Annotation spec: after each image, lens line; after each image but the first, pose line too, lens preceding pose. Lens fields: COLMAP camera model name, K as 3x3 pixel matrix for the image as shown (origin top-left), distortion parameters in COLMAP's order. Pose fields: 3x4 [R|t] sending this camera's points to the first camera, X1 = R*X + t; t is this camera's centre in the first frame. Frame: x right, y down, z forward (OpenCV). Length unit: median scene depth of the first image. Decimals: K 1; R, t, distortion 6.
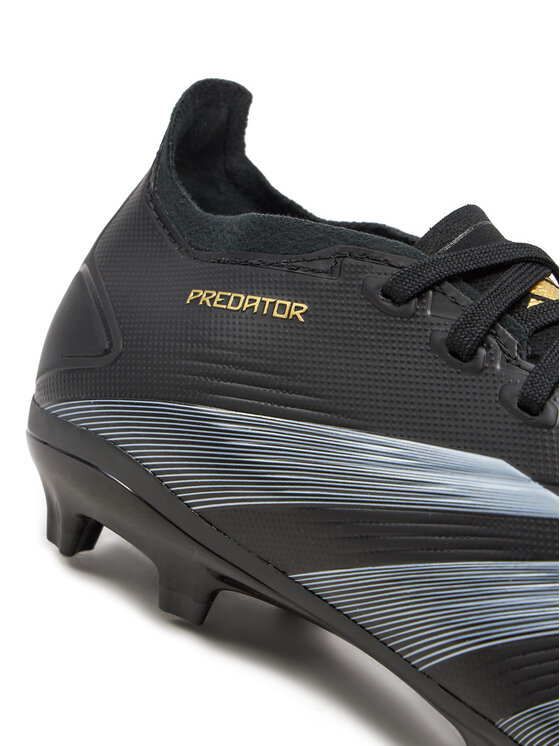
lens RADIAL K [[1787.7, 0, 279.7], [0, 1787.7, 373.1], [0, 0, 1]] dist [-0.301408, 0.000000]
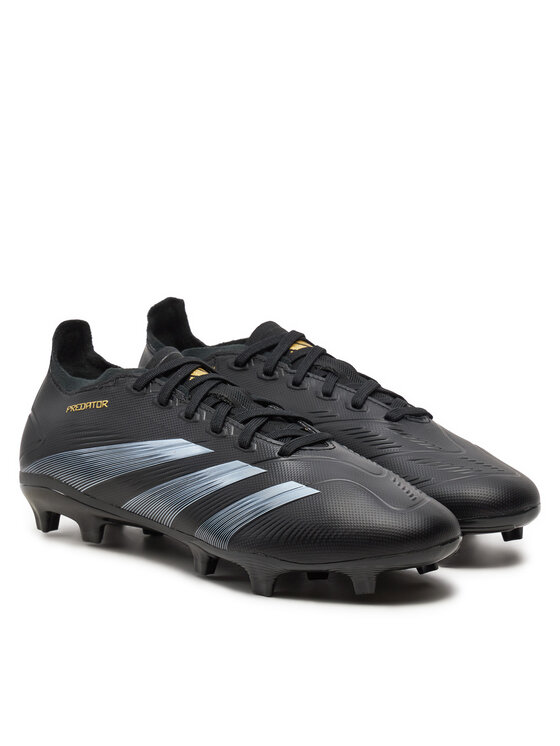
lens RADIAL K [[2192.0, 0, 280.1], [0, 2192.0, 373.1], [0, 0, 1]] dist [-0.100237, 0.000000]
pose [[0.967079, -0.223358, -0.121940, 0.630194], [0.202809, 0.965918, -0.160844, 0.466570], [0.153709, 0.130819, 0.979418, -1.969924]]
